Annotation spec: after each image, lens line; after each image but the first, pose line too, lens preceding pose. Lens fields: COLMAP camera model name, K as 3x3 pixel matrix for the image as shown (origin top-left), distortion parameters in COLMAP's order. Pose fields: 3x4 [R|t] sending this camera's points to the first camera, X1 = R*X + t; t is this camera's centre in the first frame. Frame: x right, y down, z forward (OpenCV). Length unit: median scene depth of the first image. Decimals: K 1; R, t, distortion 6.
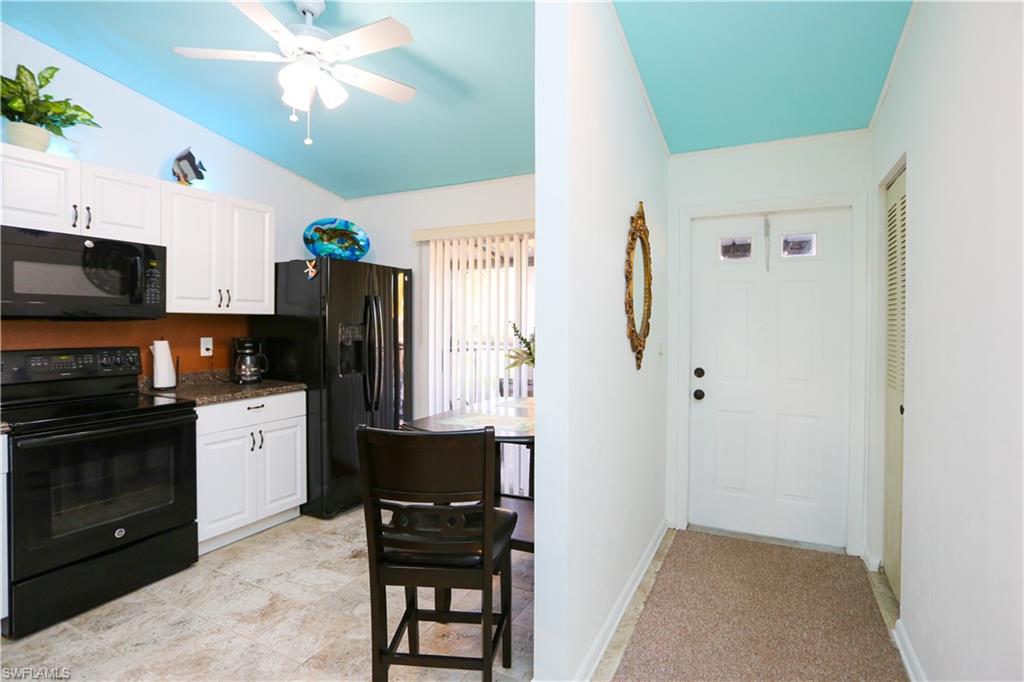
lens RADIAL K [[515.8, 0, 520.5], [0, 515.8, 336.5], [0, 0, 1]] dist [-0.042995, 0.023606]
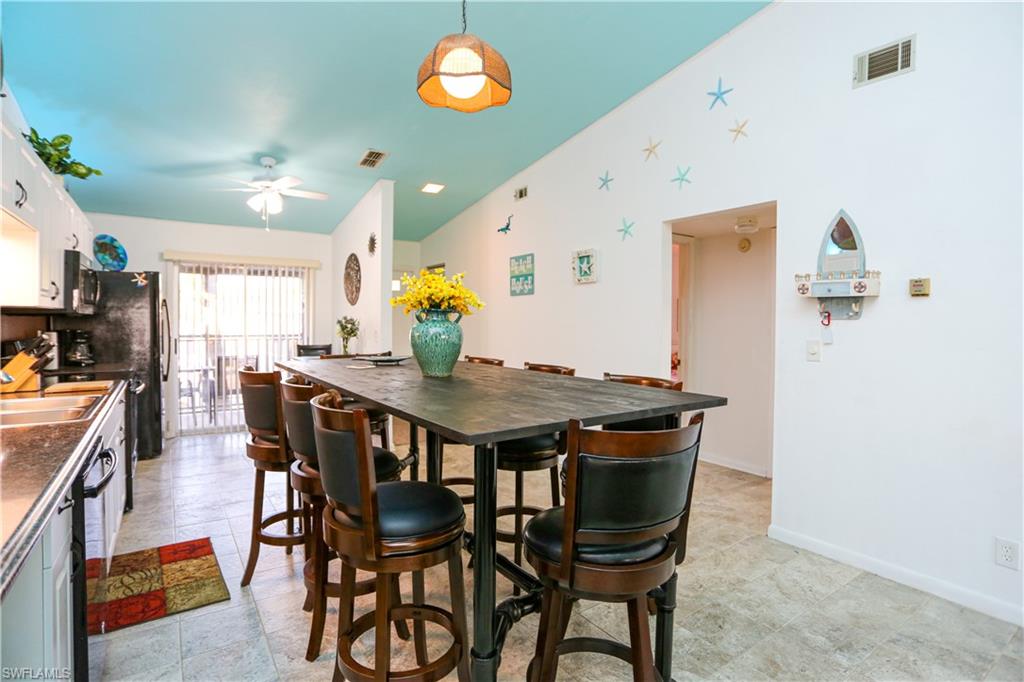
lens RADIAL K [[515.8, 0, 514.2], [0, 515.8, 324.9], [0, 0, 1]] dist [-0.042995, 0.023606]
pose [[0.482321, -0.012217, 0.875909, -1.212726], [0.019095, 0.999812, 0.003430, 0.006024], [-0.875786, 0.015071, 0.482464, -0.592419]]
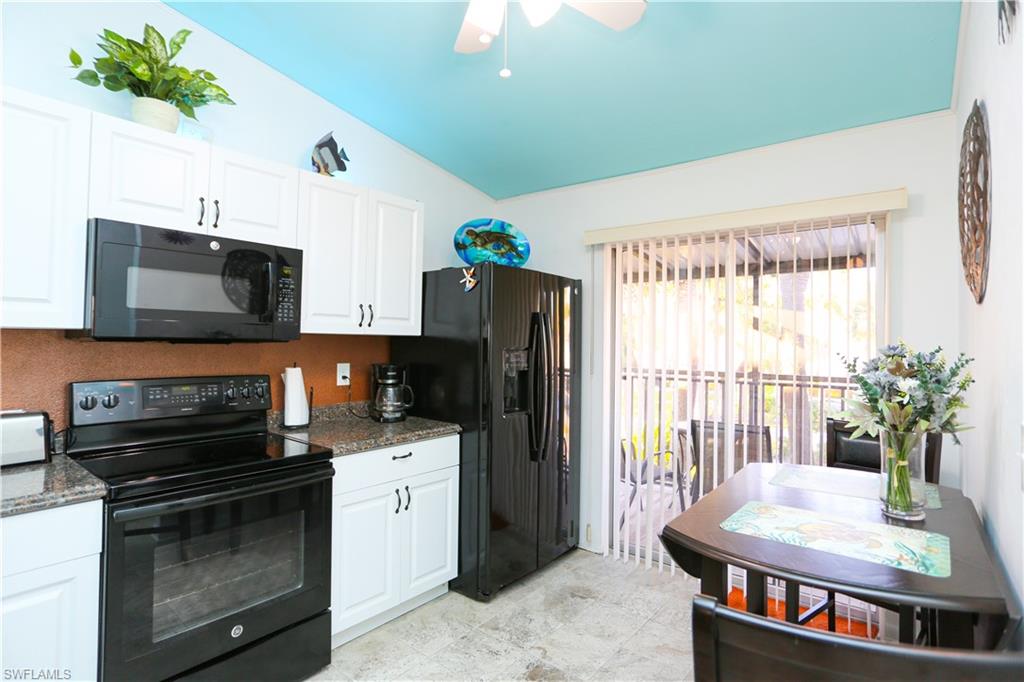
lens RADIAL K [[515.8, 0, 522.3], [0, 515.8, 341.9], [0, 0, 1]] dist [-0.042995, 0.023606]
pose [[0.979919, 0.009608, -0.199162, -0.181989], [-0.015258, 0.999523, -0.026849, -0.015801], [0.198809, 0.029349, 0.979599, 0.261769]]
